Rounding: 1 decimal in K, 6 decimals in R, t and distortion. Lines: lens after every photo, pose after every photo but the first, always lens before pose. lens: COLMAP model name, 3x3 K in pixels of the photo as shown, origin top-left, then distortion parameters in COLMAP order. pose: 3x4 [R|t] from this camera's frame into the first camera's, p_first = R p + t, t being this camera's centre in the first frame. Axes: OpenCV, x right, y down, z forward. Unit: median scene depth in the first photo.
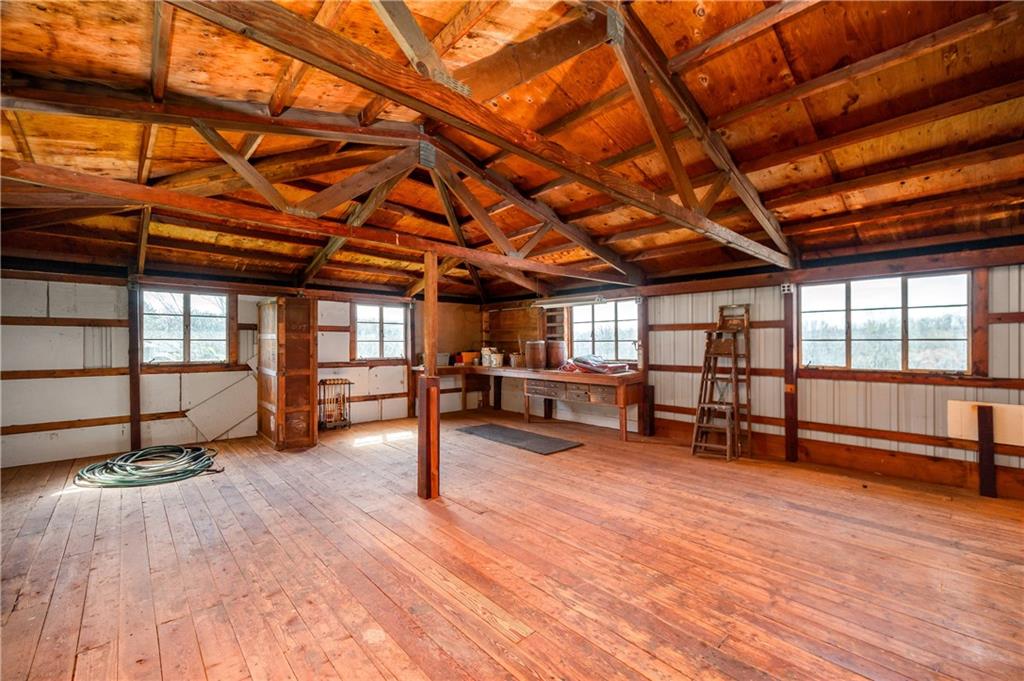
lens RADIAL K [[411.7, 0, 515.3], [0, 411.7, 344.3], [0, 0, 1]] dist [-0.000519, -0.000011]
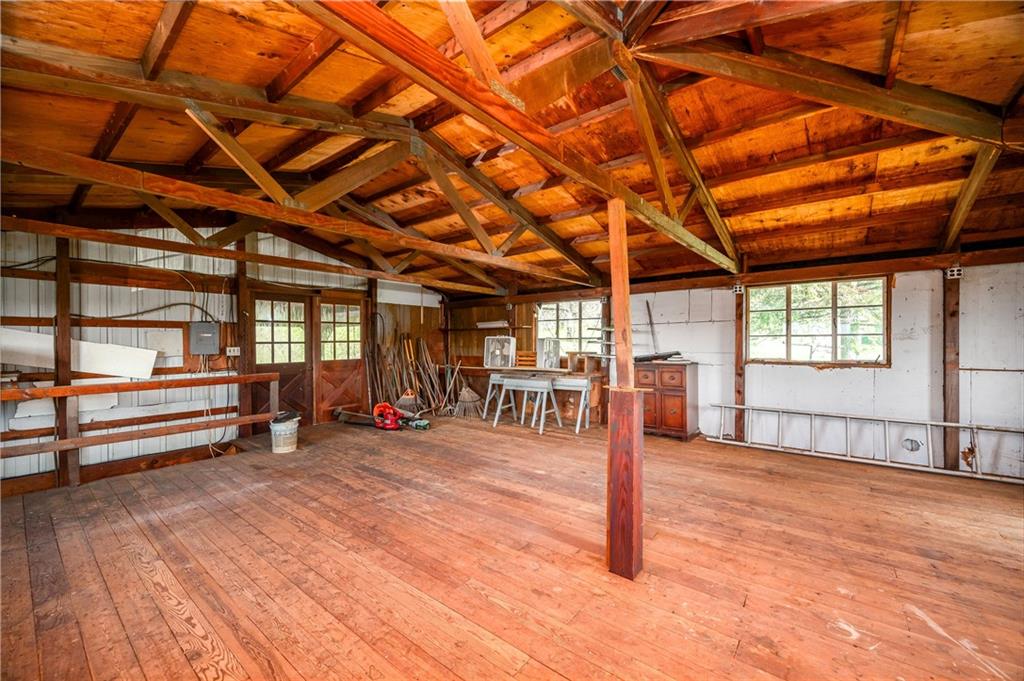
lens RADIAL K [[411.7, 0, 514.1], [0, 411.7, 342.8], [0, 0, 1]] dist [-0.000519, -0.000011]
pose [[-0.989901, 0.006299, -0.141617, 0.076704], [0.006578, 0.999977, -0.001507, 0.009501], [0.141604, -0.002423, -0.989920, 2.284642]]
